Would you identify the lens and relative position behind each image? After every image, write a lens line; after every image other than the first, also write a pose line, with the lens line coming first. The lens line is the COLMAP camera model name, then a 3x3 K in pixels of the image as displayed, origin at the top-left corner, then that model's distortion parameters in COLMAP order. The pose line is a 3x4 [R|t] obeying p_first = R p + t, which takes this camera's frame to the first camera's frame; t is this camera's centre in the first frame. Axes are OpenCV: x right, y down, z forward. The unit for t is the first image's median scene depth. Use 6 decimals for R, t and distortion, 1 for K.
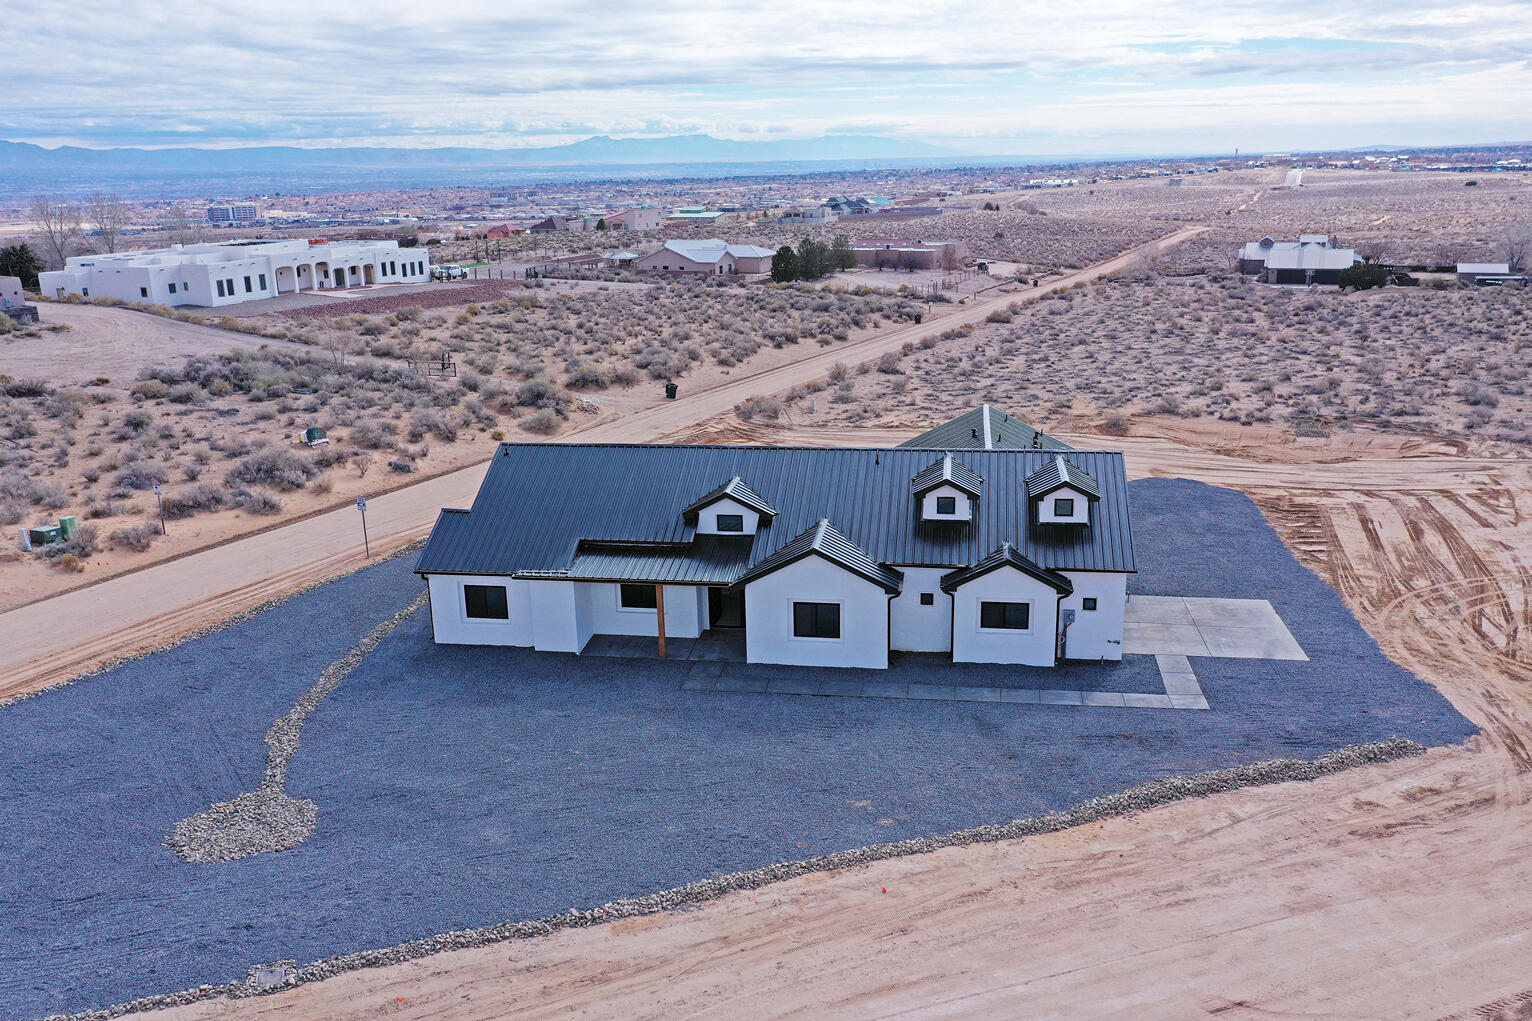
lens RADIAL K [[1207.4, 0, 766.0], [0, 1207.4, 510.5], [0, 0, 1]] dist [0.003608, -0.001031]
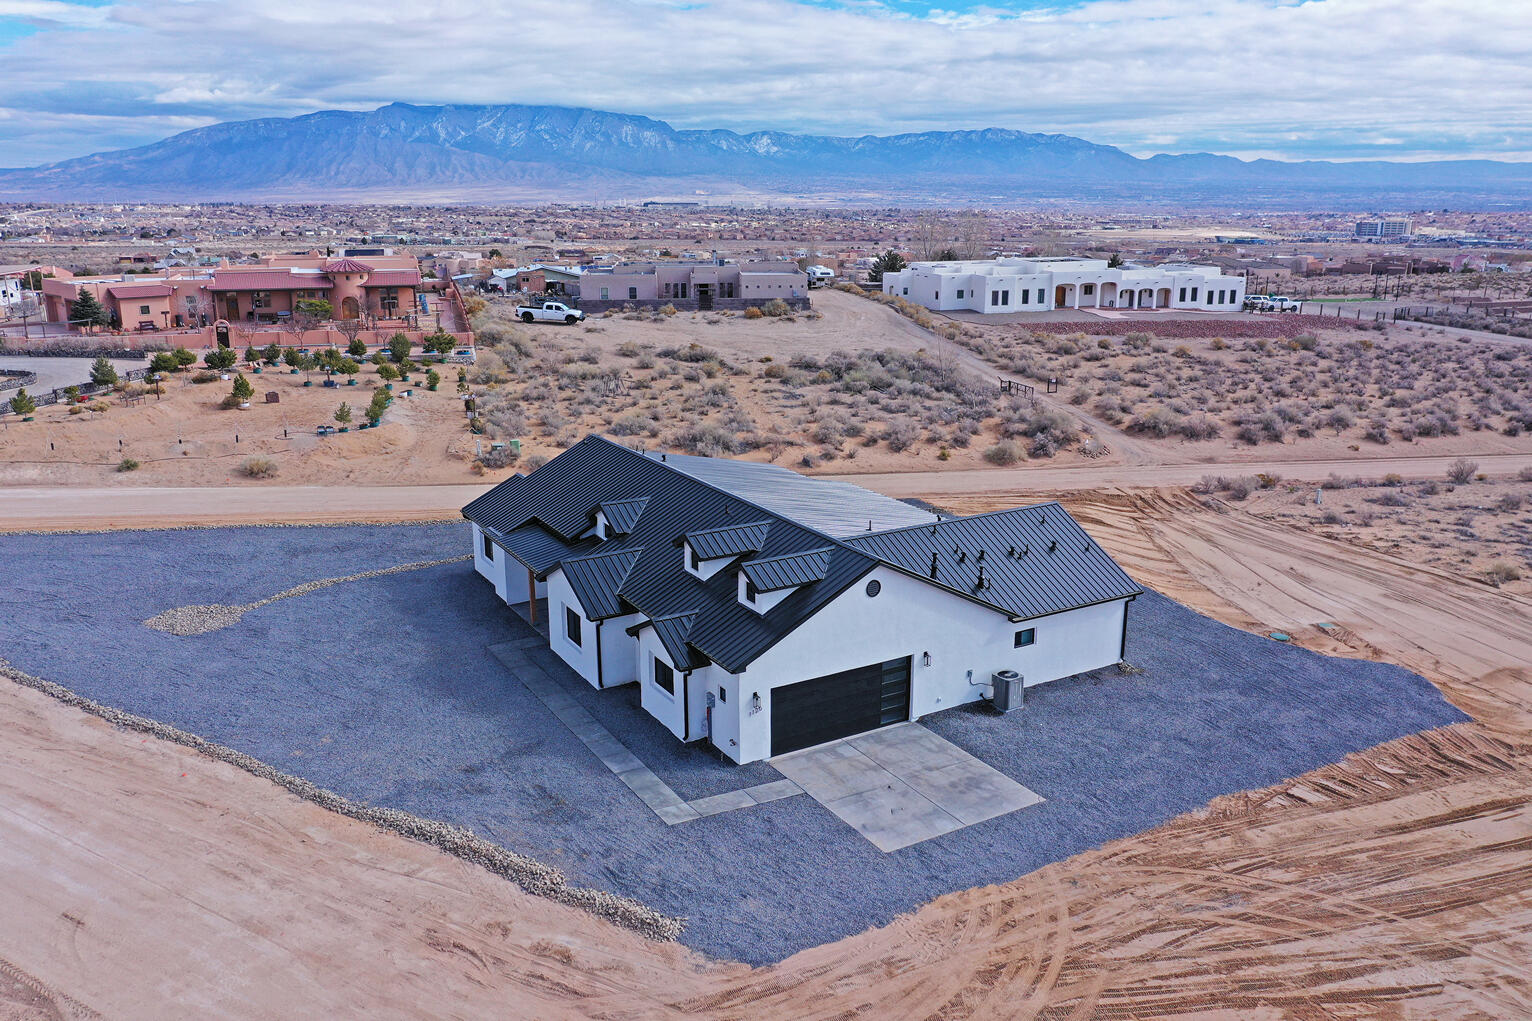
lens RADIAL K [[1207.4, 0, 766.0], [0, 1207.4, 510.5], [0, 0, 1]] dist [0.003608, -0.001031]
pose [[0.637000, 0.220468, -0.738665, 0.773876], [-0.227709, 0.969284, 0.092932, -0.128275], [0.736464, 0.109003, 0.667636, 0.301638]]
